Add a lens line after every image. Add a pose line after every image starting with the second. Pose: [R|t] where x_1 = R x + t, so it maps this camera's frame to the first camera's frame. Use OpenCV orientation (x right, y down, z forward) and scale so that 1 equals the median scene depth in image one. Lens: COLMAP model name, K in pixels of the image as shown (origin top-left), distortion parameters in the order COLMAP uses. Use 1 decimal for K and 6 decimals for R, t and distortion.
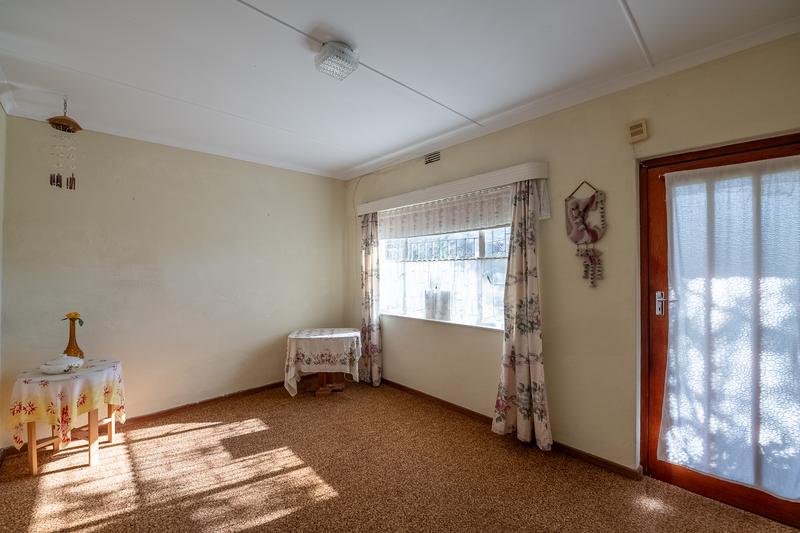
lens RADIAL K [[334.5, 0, 399.3], [0, 334.5, 264.4], [0, 0, 1]] dist [-0.018902, -0.000294]
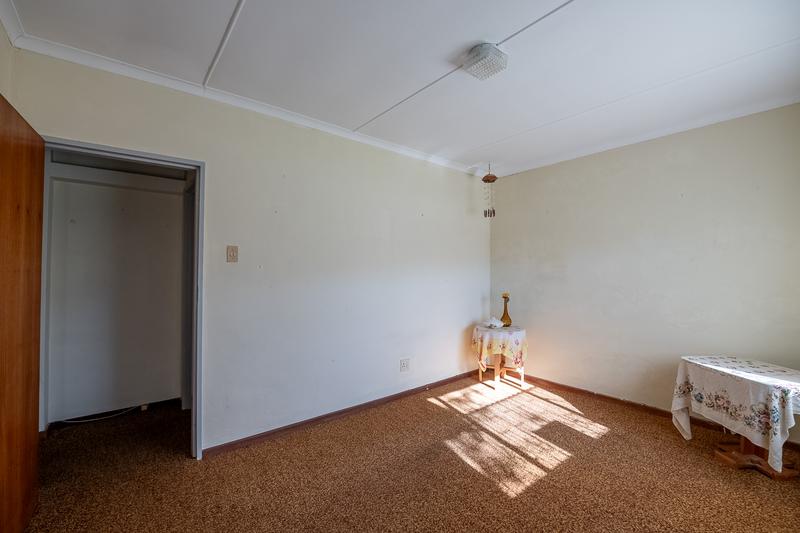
lens RADIAL K [[334.5, 0, 399.3], [0, 334.5, 264.4], [0, 0, 1]] dist [-0.018902, -0.000294]
pose [[-0.070153, -0.013219, -0.997449, 0.650905], [0.002899, 0.999905, -0.013456, 0.027422], [0.997532, -0.003836, -0.070108, 0.606407]]
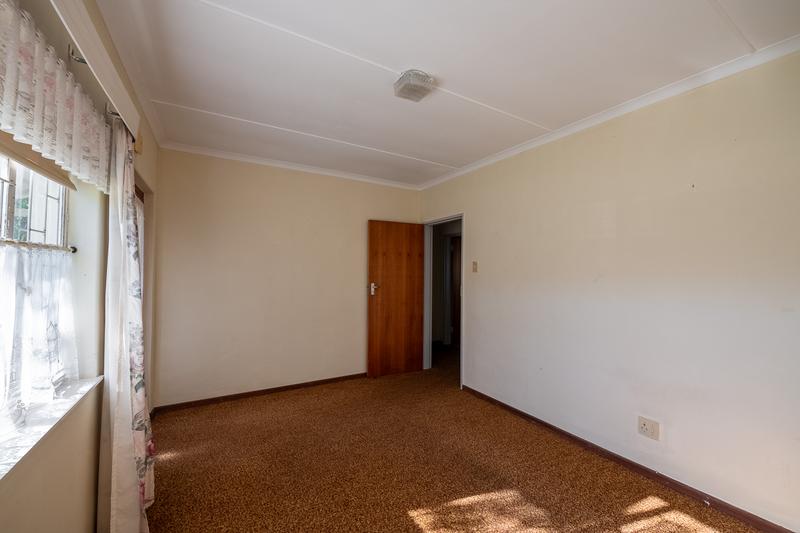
lens RADIAL K [[334.5, 0, 399.3], [0, 334.5, 264.4], [0, 0, 1]] dist [-0.018902, -0.000294]
pose [[-0.971108, -0.001450, 0.238638, -0.312395], [-0.007507, 0.999672, -0.024474, 0.012372], [-0.238524, -0.025559, -0.970800, 1.577911]]
